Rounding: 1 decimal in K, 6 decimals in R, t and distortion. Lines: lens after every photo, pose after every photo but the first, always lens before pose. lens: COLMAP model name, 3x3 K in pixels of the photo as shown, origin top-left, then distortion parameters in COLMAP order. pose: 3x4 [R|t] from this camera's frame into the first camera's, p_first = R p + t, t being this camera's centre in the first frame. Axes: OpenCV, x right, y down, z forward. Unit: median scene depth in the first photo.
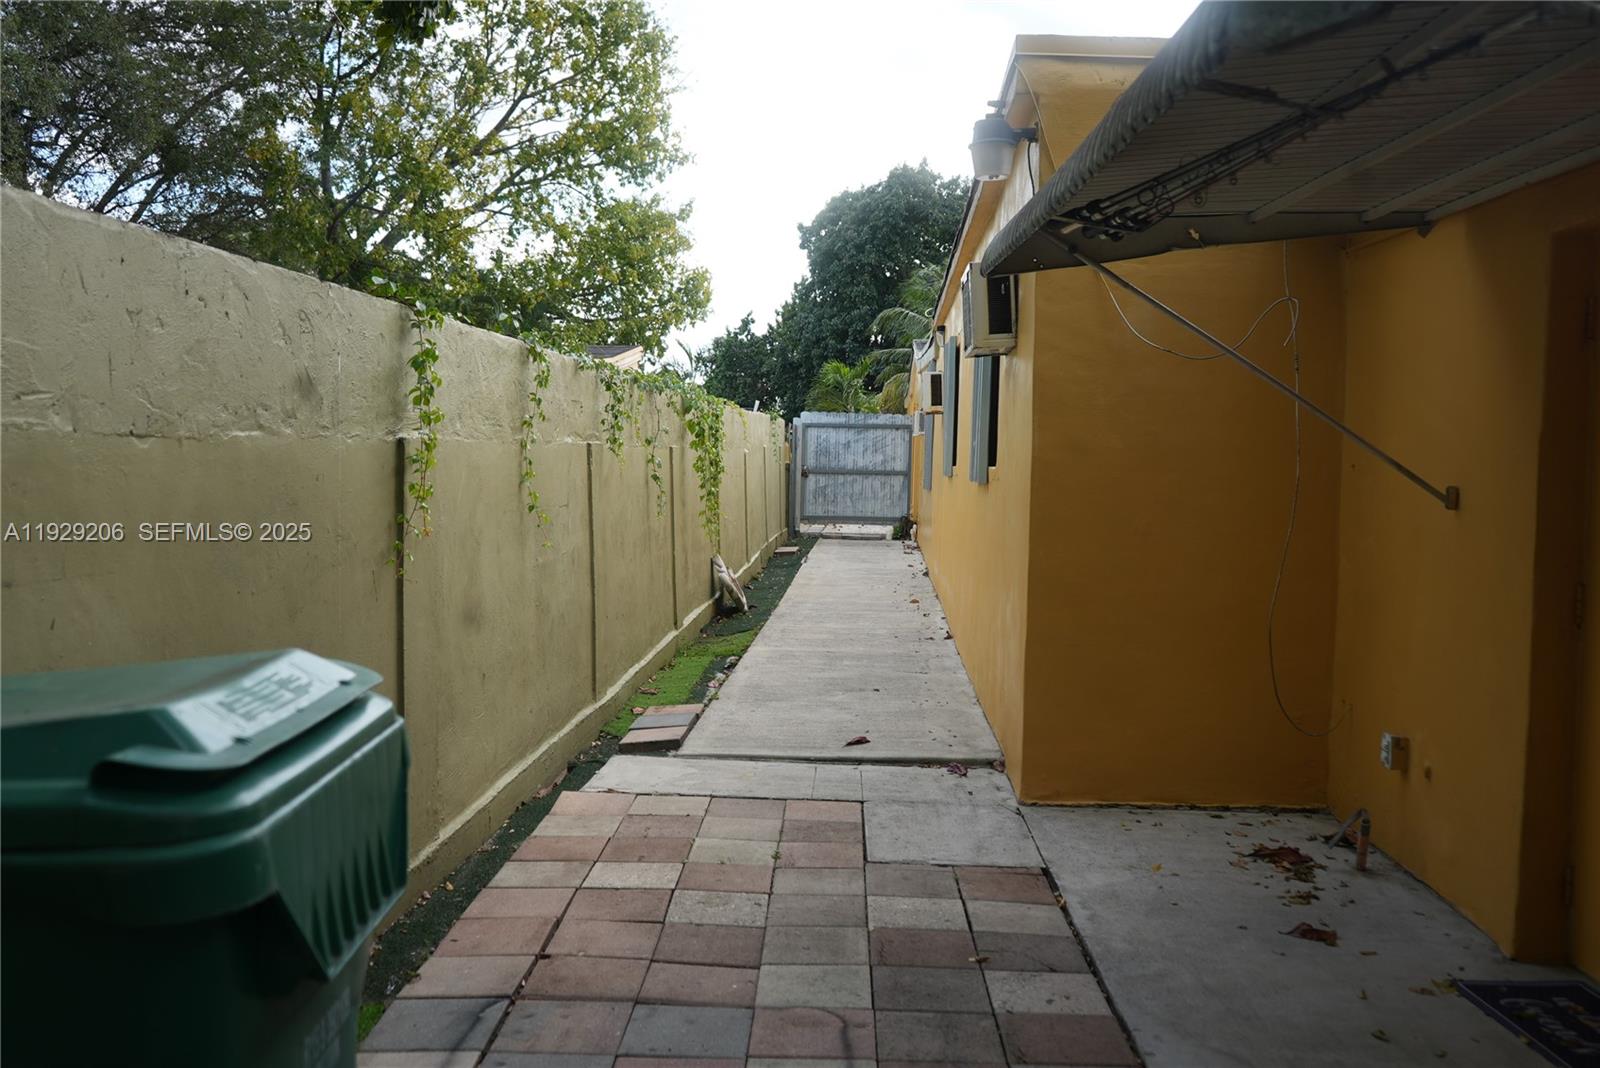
lens RADIAL K [[1407.5, 0, 800.0], [0, 1407.5, 534.0], [0, 0, 1]] dist [-0.005346, -0.000583]
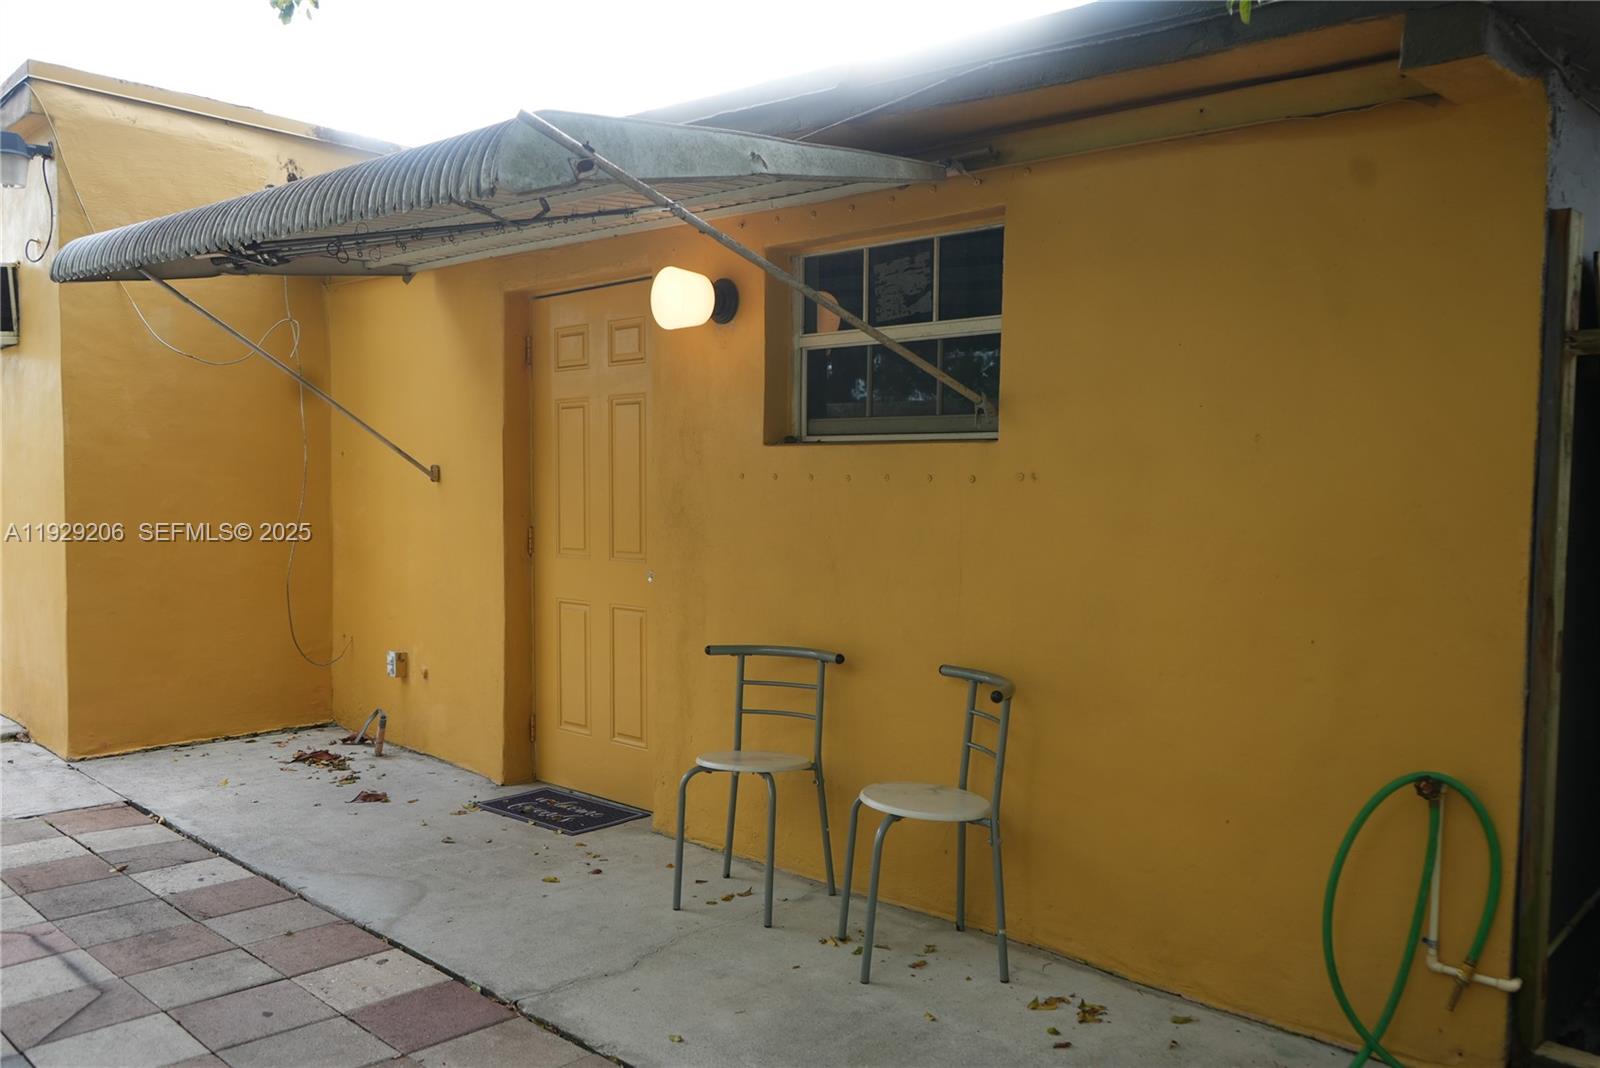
lens RADIAL K [[1282.0, 0, 796.0], [0, 1282.0, 531.6], [0, 0, 1]] dist [-0.007774, 0.008795]
pose [[0.678911, -0.044766, 0.732855, -0.227971], [0.045721, 0.998780, 0.018655, 0.024768], [-0.732796, 0.020841, 0.680129, -0.125870]]
